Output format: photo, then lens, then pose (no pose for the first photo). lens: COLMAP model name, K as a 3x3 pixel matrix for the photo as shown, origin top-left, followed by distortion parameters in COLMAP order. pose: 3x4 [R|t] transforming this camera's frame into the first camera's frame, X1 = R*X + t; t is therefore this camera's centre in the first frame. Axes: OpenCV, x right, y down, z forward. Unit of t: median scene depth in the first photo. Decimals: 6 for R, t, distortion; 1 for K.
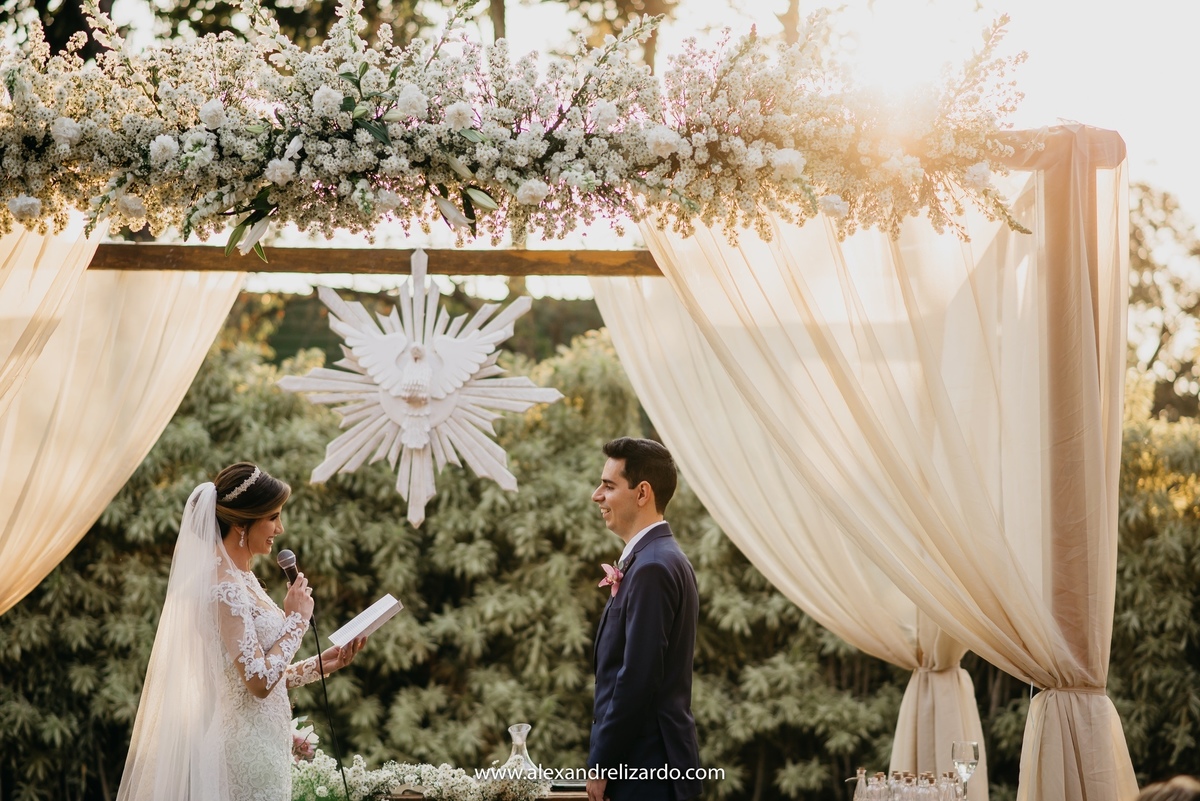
lens RADIAL K [[2922.0, 0, 600.0], [0, 2922.0, 400.5], [0, 0, 1]] dist [0.028205, 0.999075]
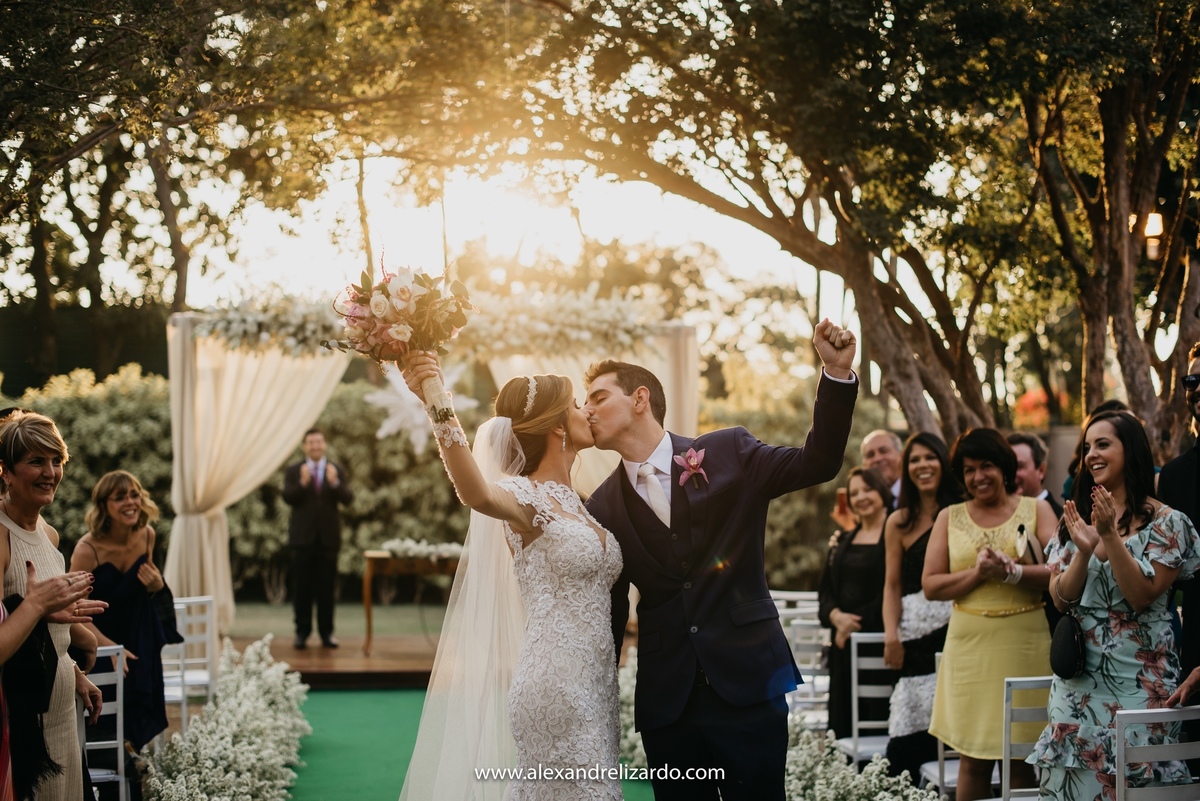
lens RADIAL K [[1926.2, 0, 600.0], [0, 1926.2, 400.5], [0, 0, 1]] dist [-0.040340, 0.027836]
pose [[0.991356, 0.005707, 0.131076, -0.081522], [-0.009563, 0.999539, 0.028809, -0.034579], [-0.130852, -0.029814, 0.990954, -0.432791]]
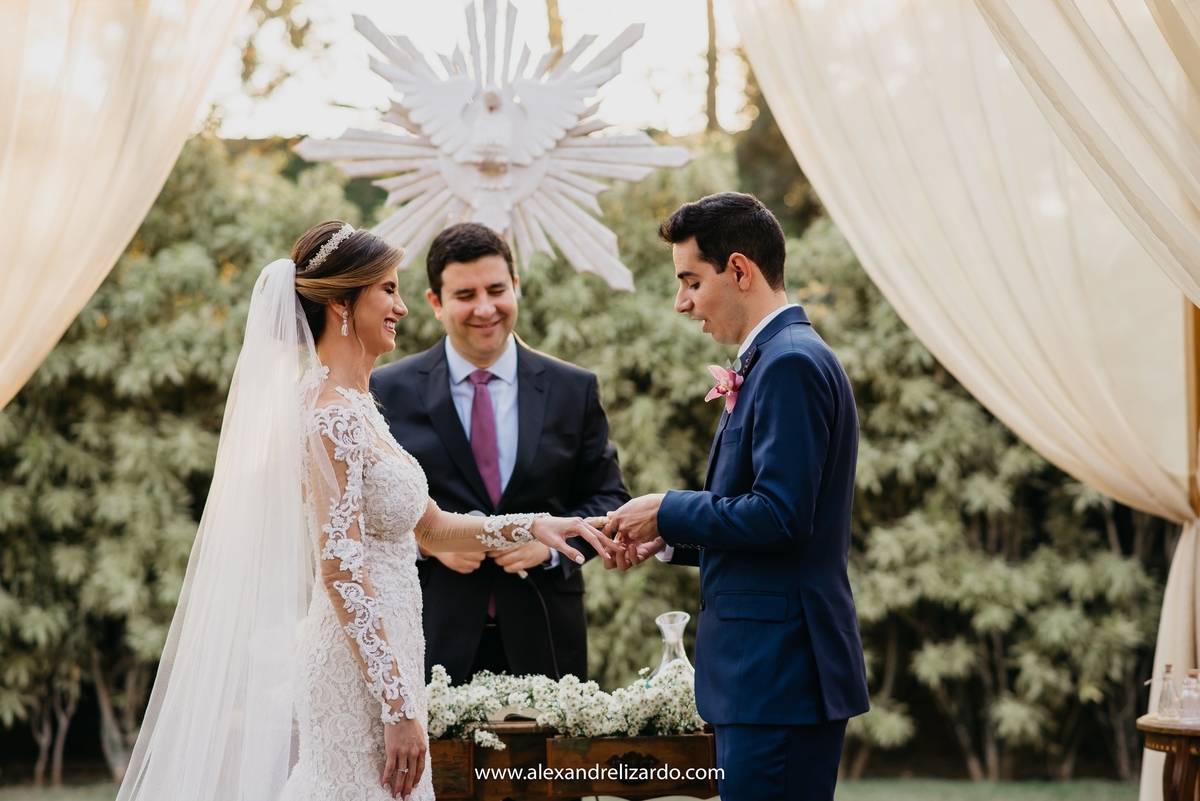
lens RADIAL K [[2945.3, 0, 600.0], [0, 2945.3, 400.5], [0, 0, 1]] dist [0.056352, 0.151873]
pose [[0.999681, -0.024416, -0.006421, -0.021084], [0.024670, 0.998771, 0.042979, 0.017347], [0.005363, -0.043123, 0.999055, 0.174469]]
